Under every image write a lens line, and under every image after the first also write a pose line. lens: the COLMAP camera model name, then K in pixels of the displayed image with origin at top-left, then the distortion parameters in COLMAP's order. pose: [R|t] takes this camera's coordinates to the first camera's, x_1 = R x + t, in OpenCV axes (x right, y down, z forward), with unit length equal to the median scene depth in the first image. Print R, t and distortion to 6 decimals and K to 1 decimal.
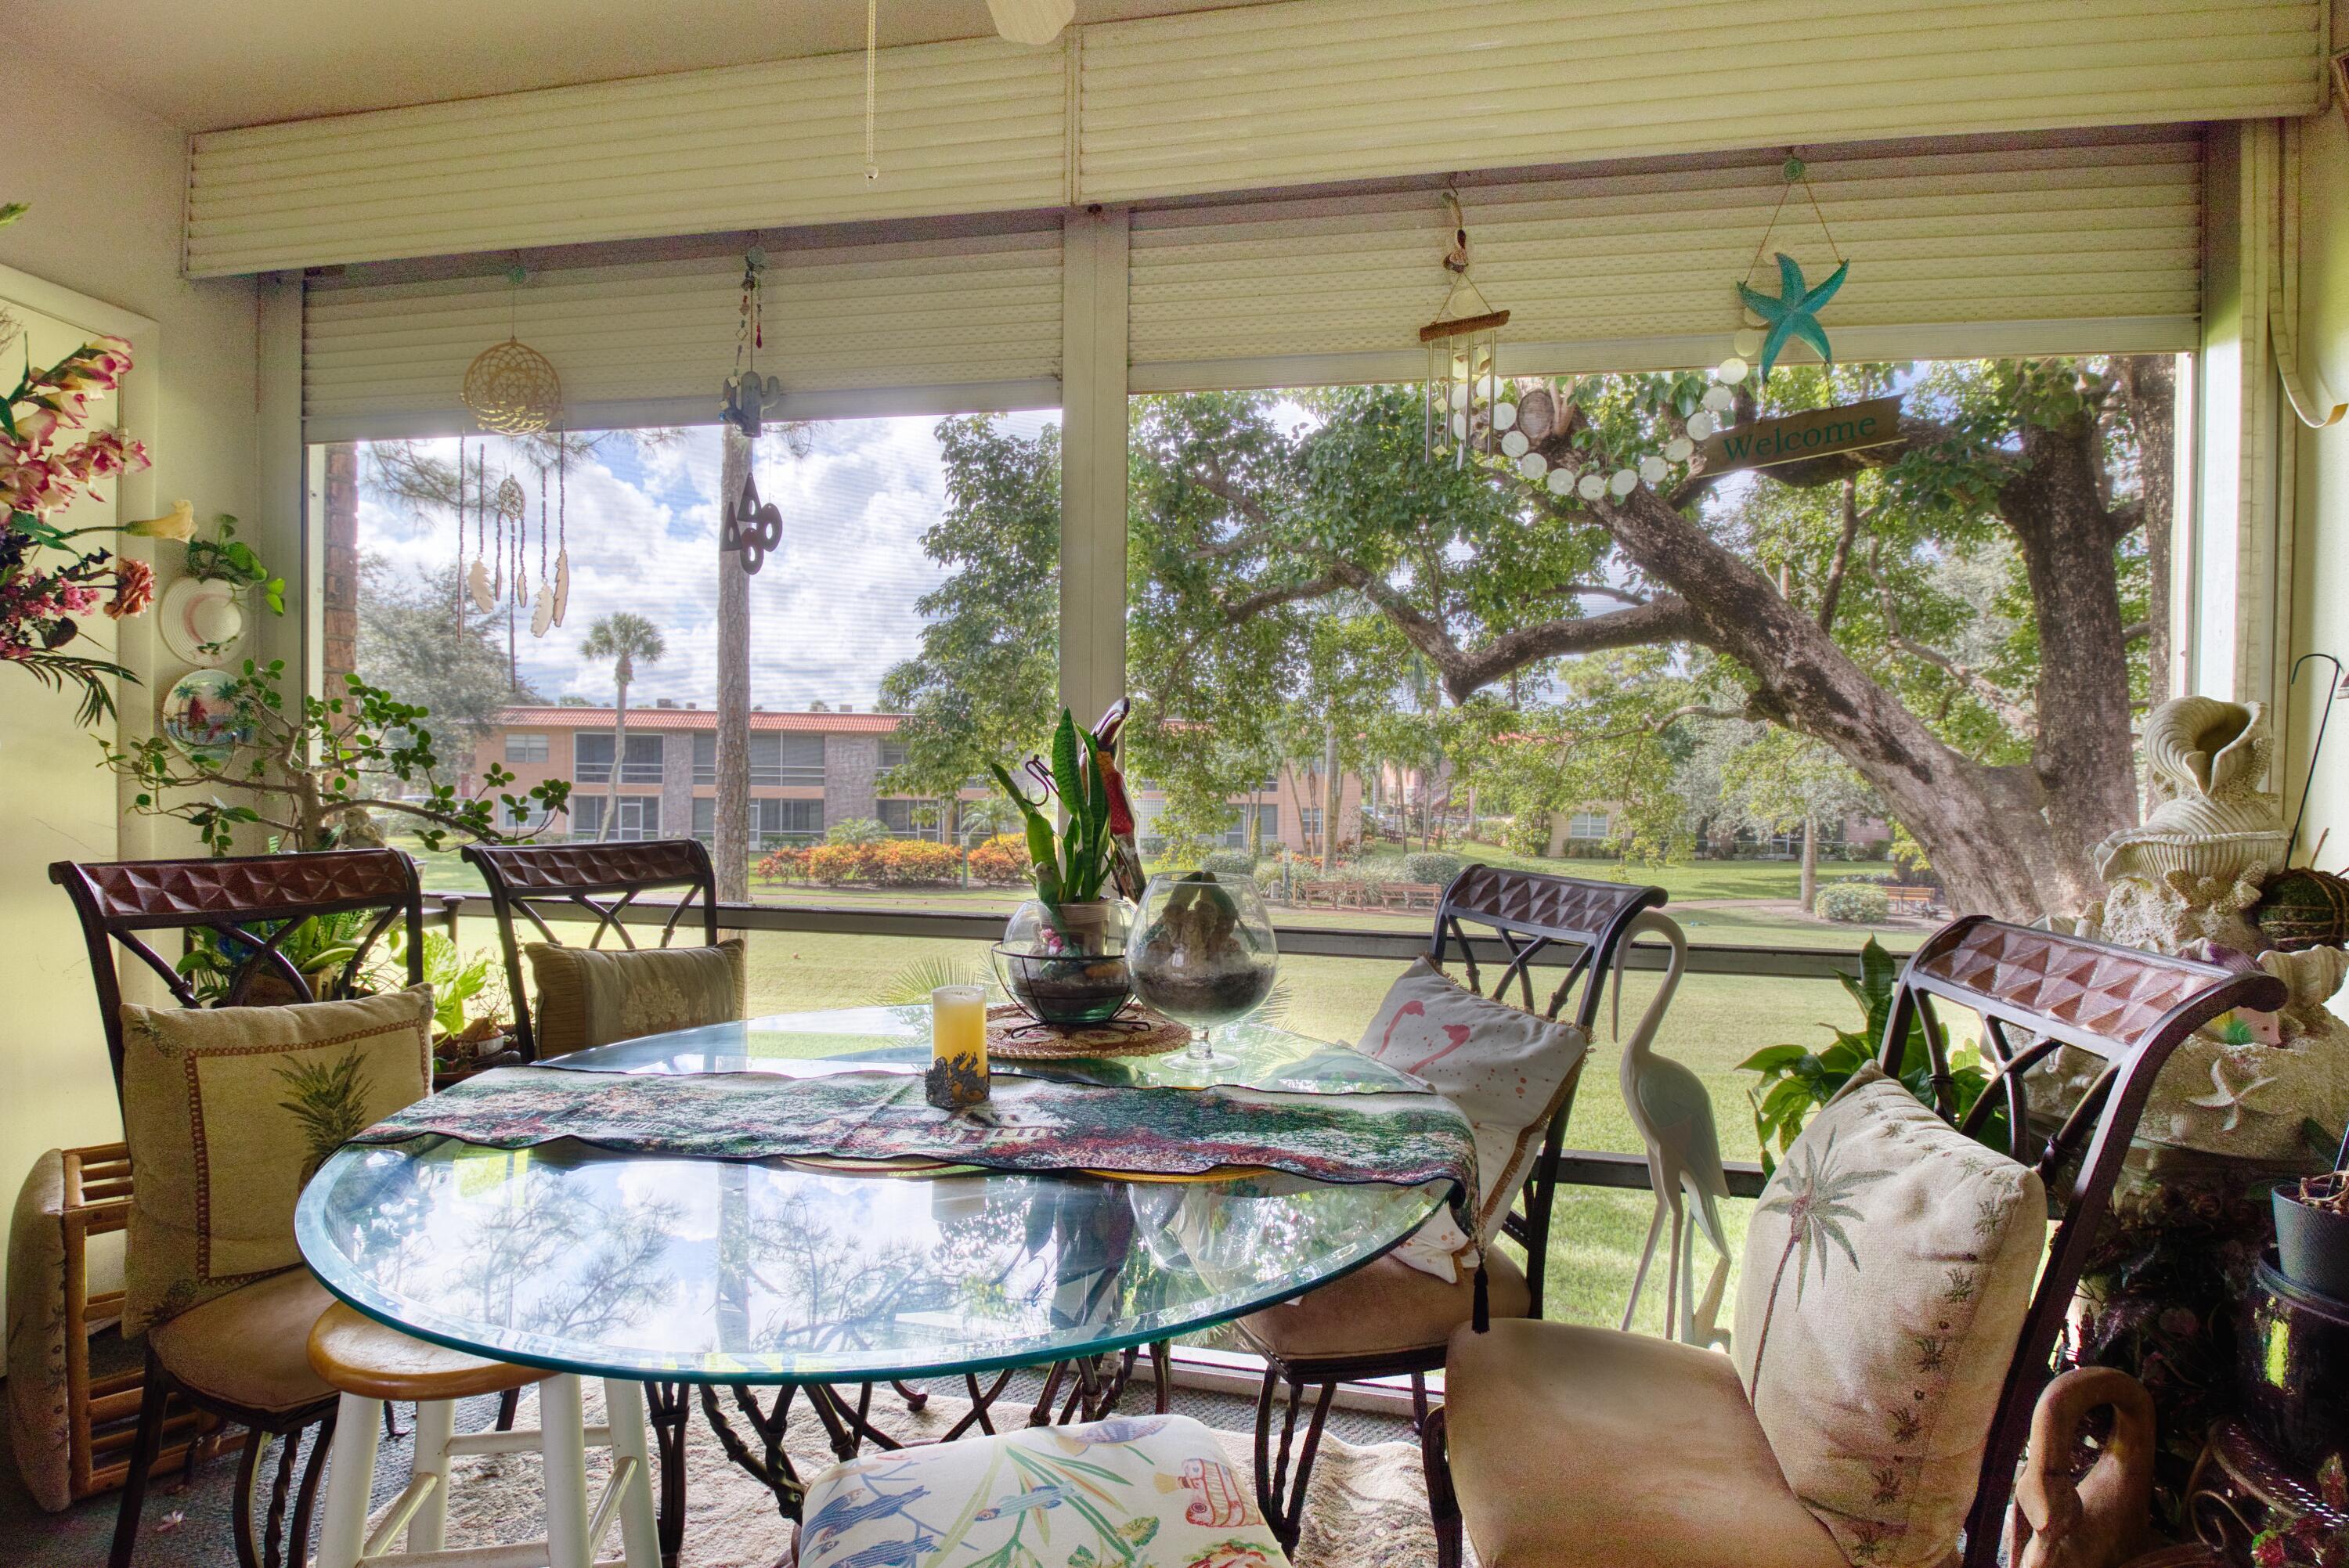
lens RADIAL K [[1091.8, 0, 1158.4], [0, 1091.8, 783.3], [0, 0, 1]] dist [0.000581, -0.013971]
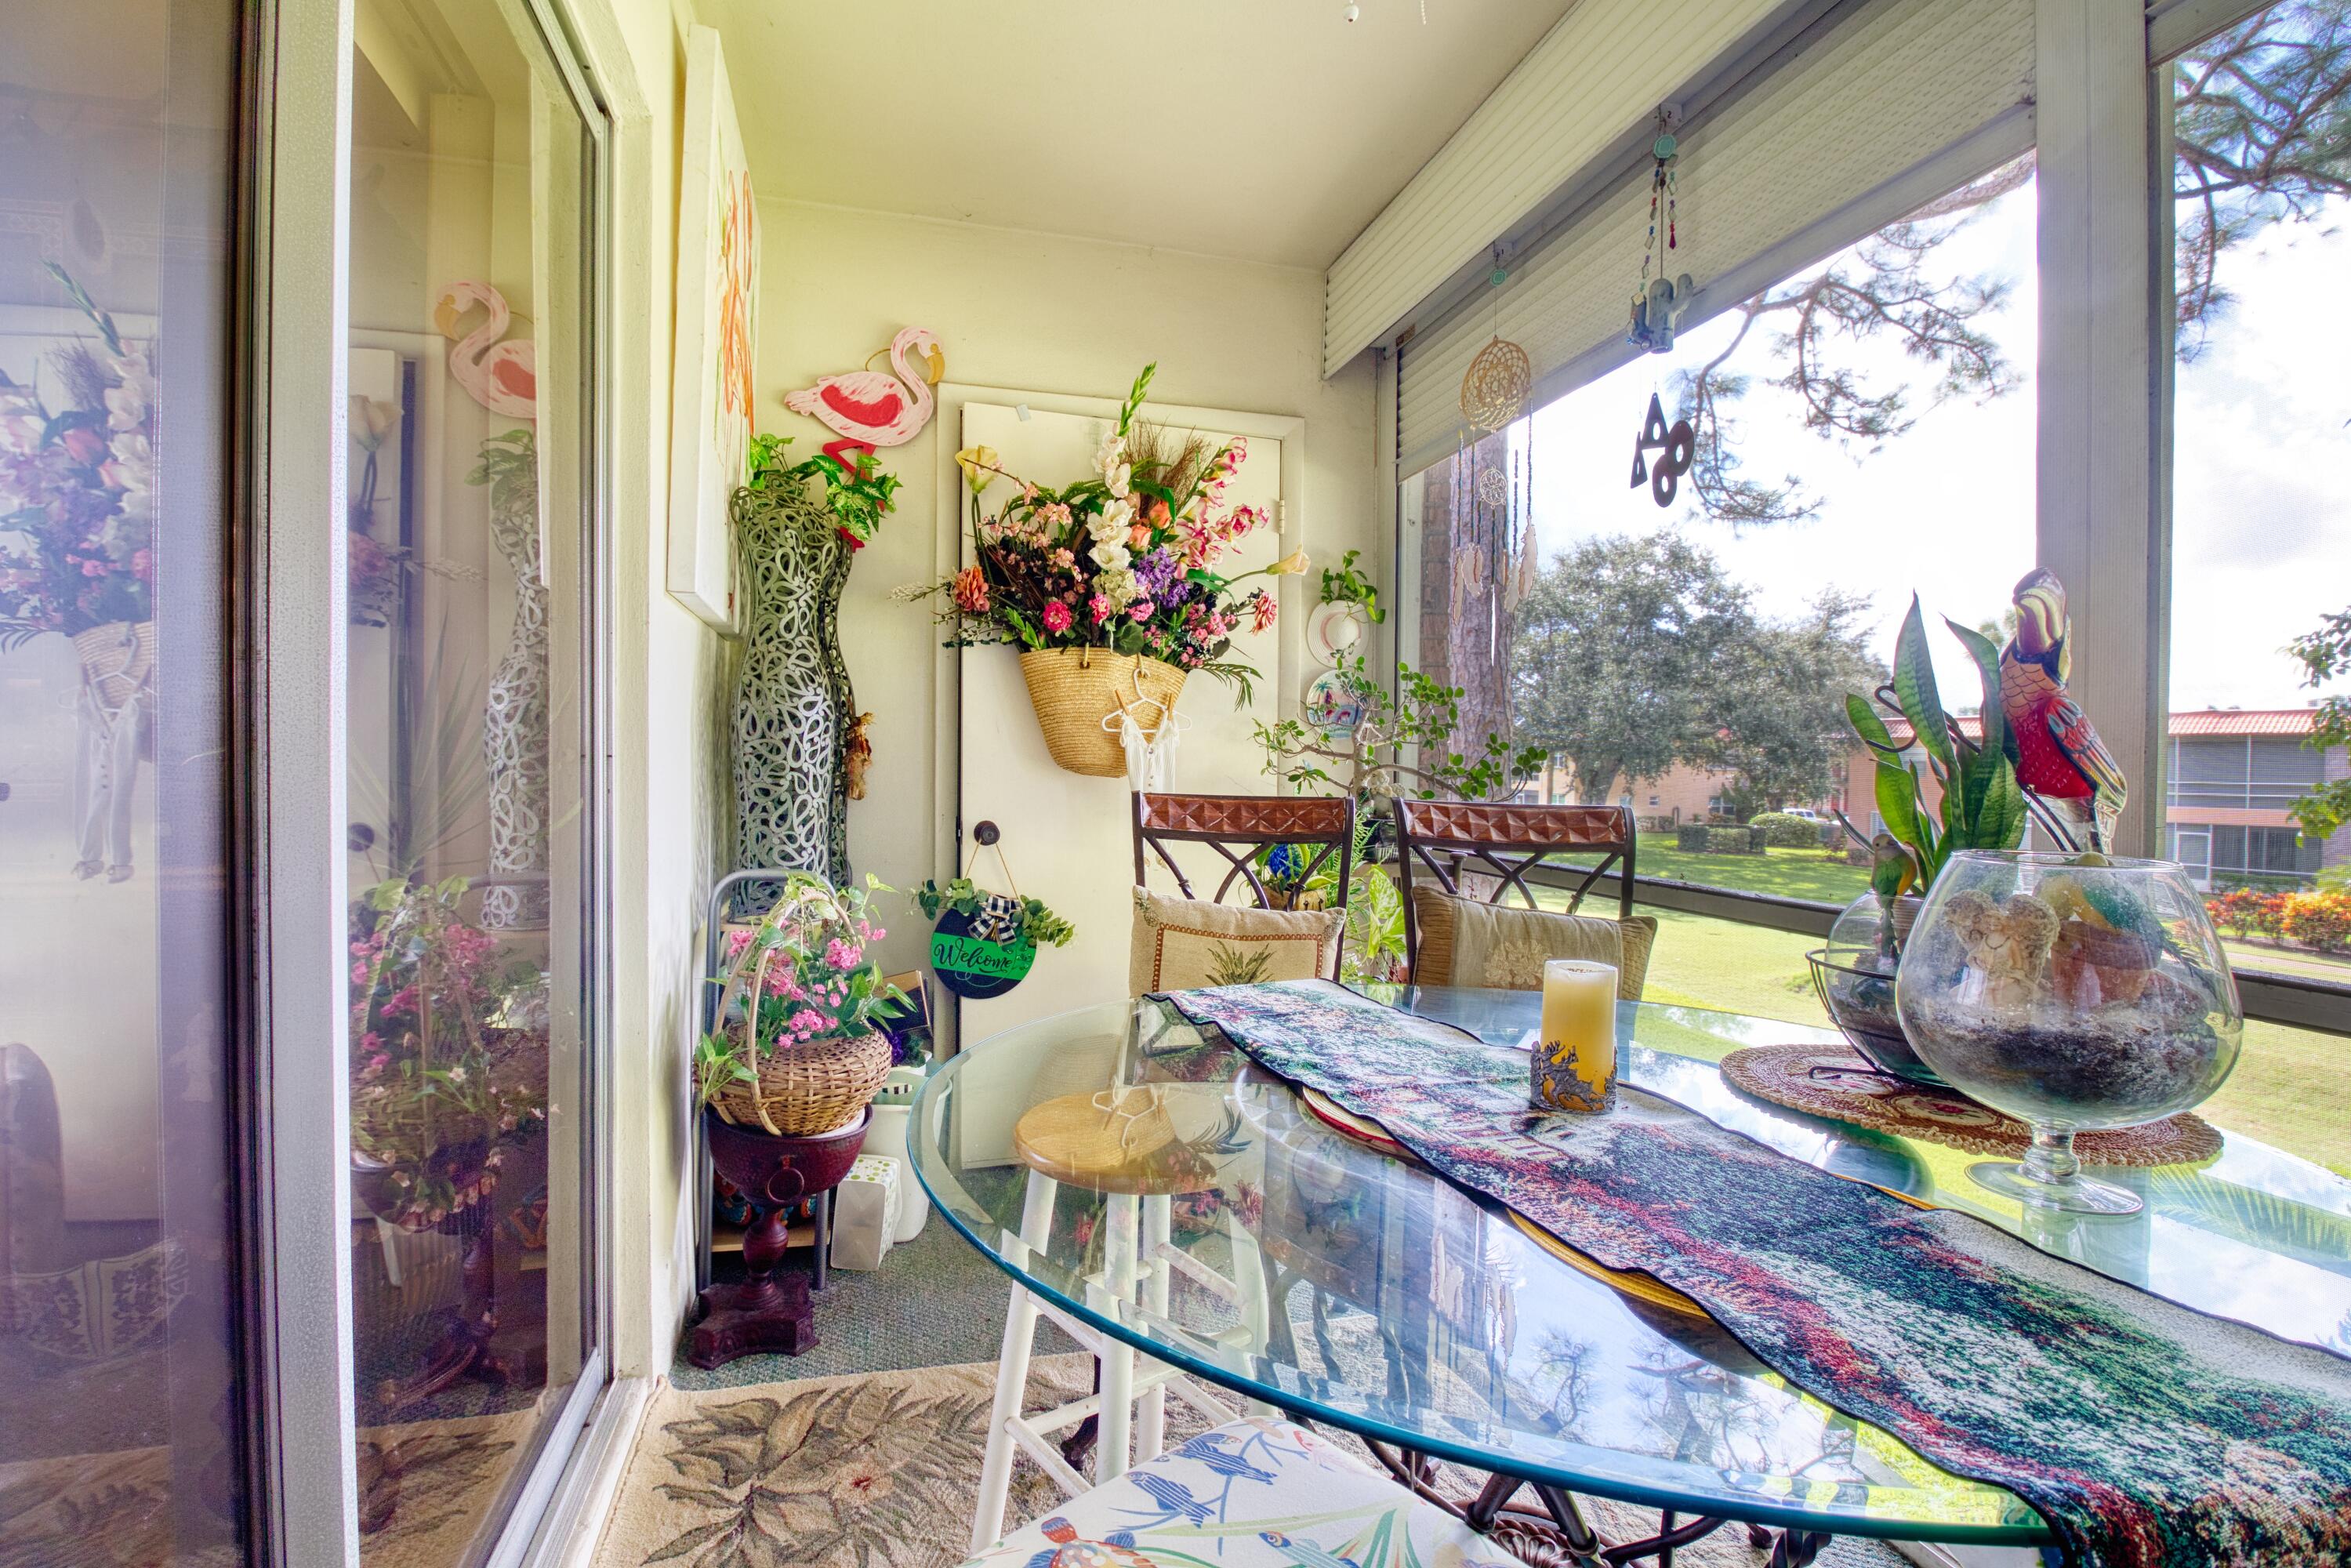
lens RADIAL K [[1092.9, 0, 1159.4], [0, 1092.9, 783.3], [0, 0, 1]] dist [0.000581, -0.013971]
pose [[0.421996, 0.007974, -0.906563, 0.274344], [-0.021381, 0.999771, -0.001159, 0.045209], [0.906346, 0.019872, 0.422070, 0.270260]]
